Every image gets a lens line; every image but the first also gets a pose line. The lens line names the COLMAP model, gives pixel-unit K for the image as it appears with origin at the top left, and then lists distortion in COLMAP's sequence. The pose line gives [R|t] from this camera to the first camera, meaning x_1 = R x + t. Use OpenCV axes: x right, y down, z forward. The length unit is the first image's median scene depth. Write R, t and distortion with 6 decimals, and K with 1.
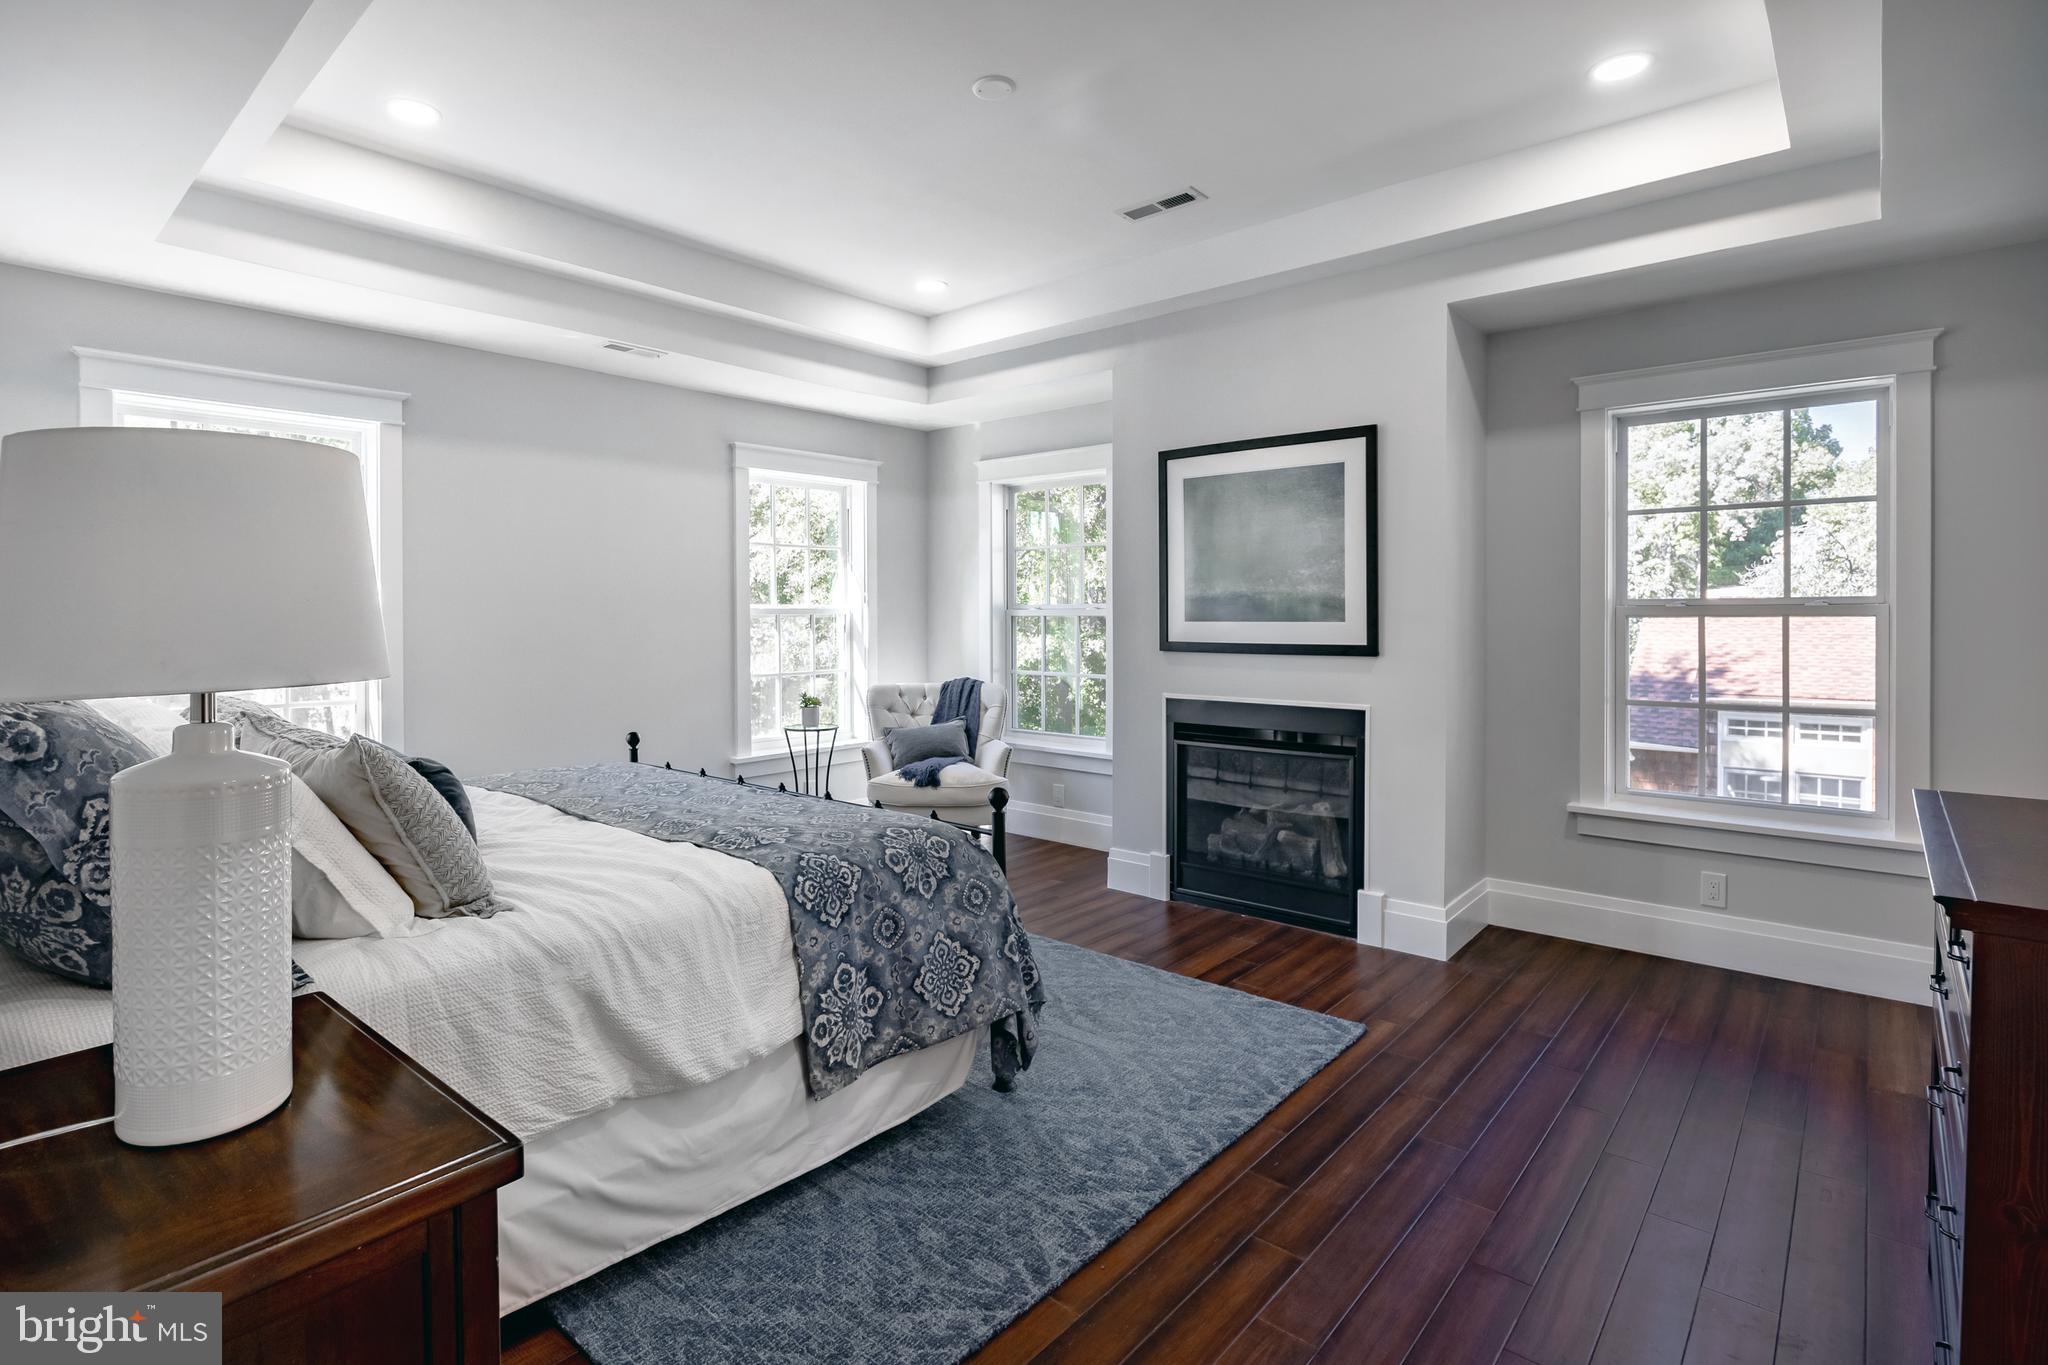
lens RADIAL K [[1022.0, 0, 1033.4], [0, 1022.0, 626.0], [0, 0, 1]] dist [-0.020606, 0.000749]
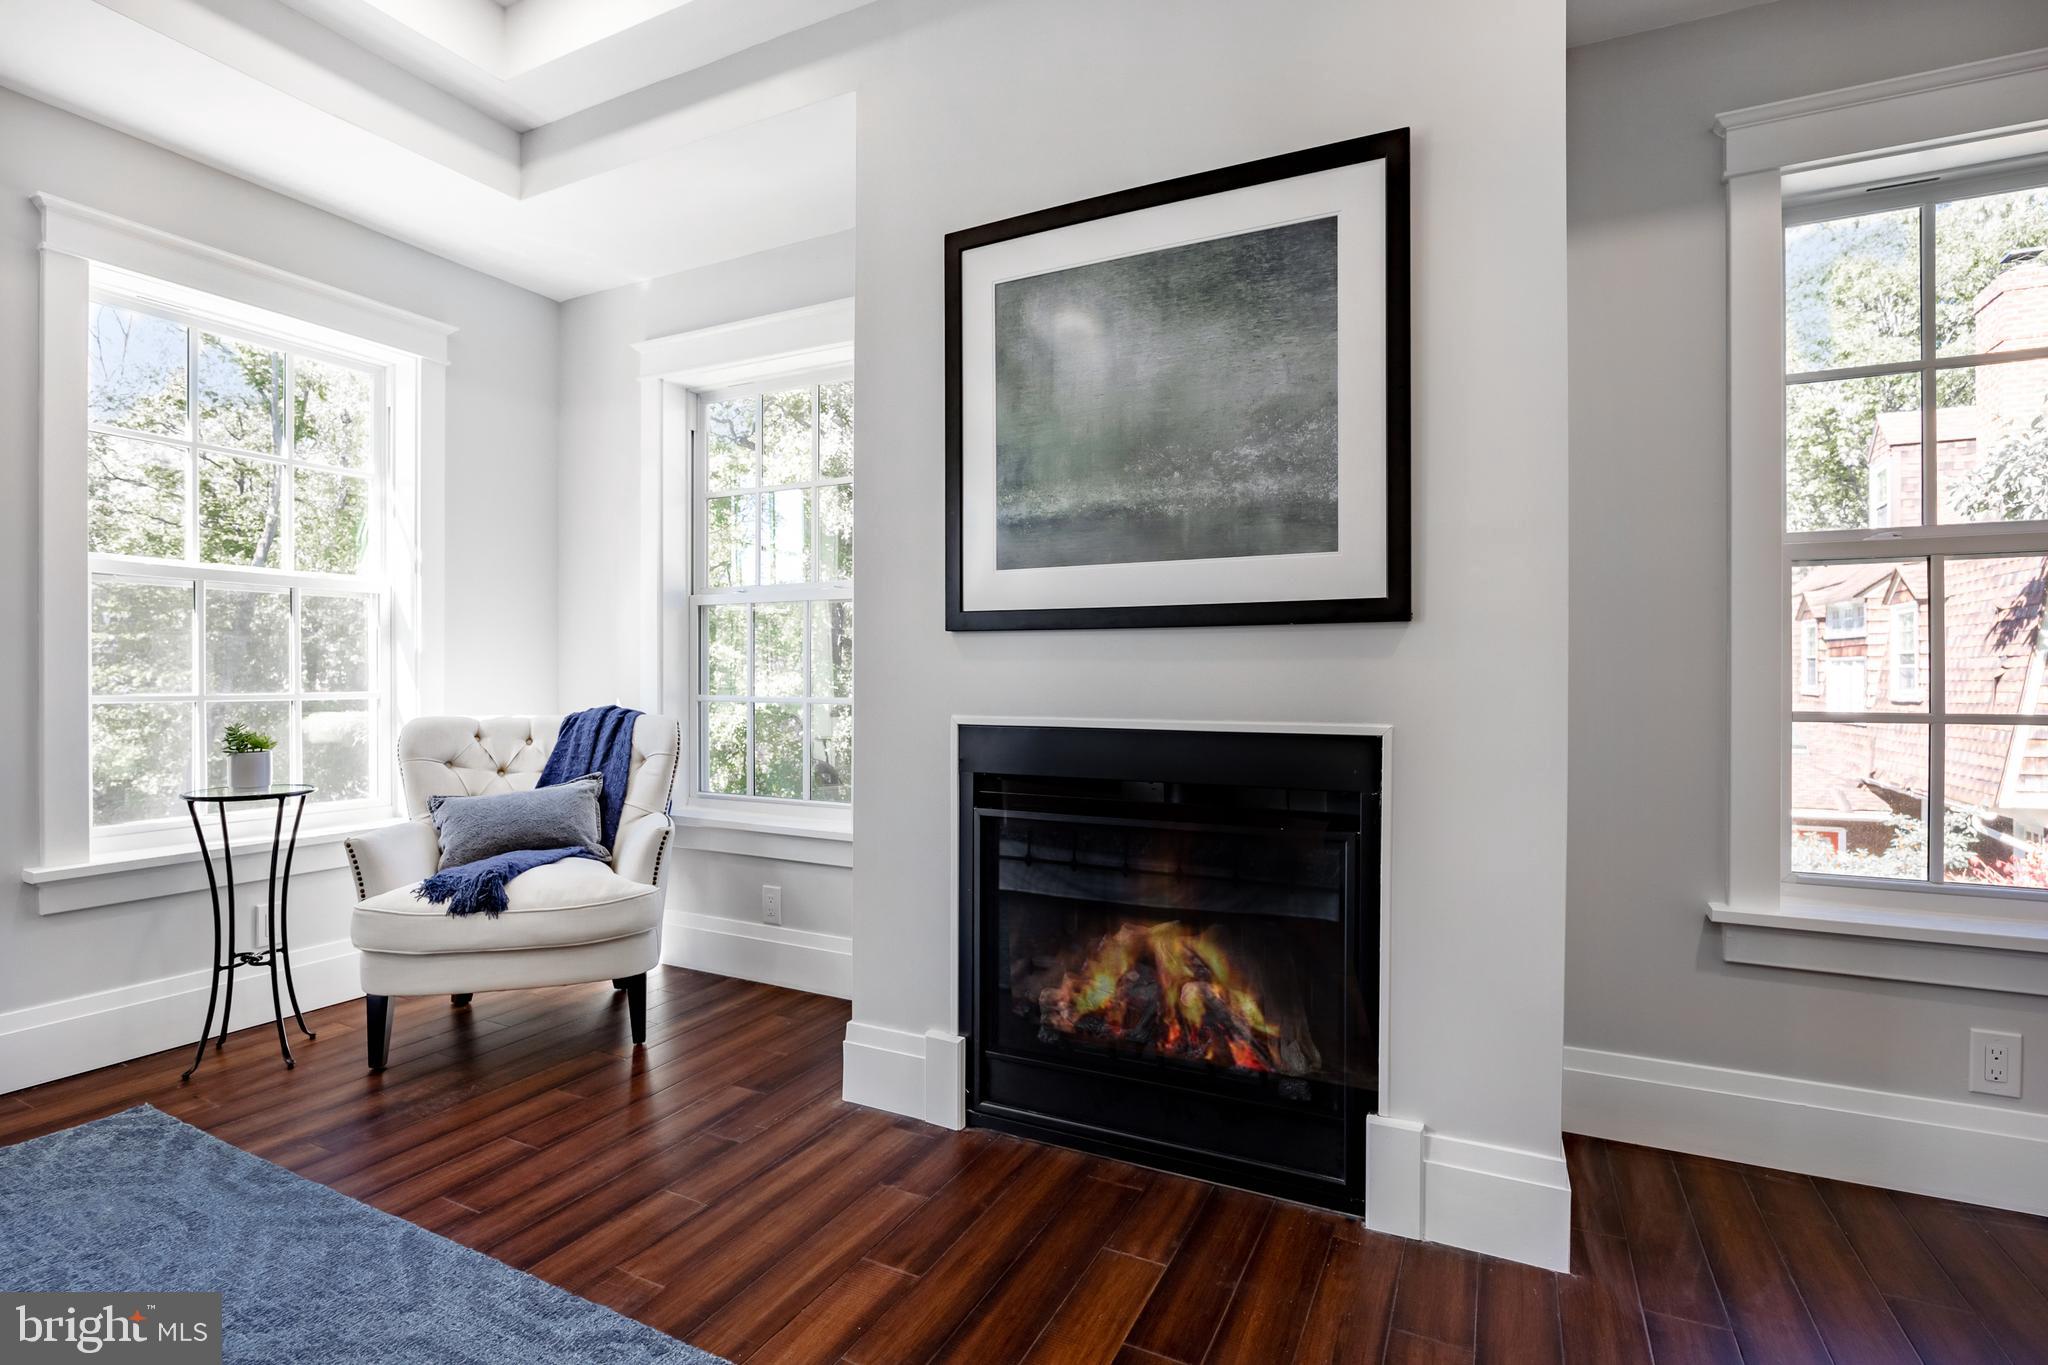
lens RADIAL K [[984.4, 0, 1069.2], [0, 984.4, 670.2], [0, 0, 1]] dist [-0.017494, 0.000356]
pose [[0.967740, 0.003383, 0.251928, 0.060273], [0.000722, 0.999868, -0.016201, 0.051330], [-0.251950, 0.015861, 0.967610, 0.515367]]
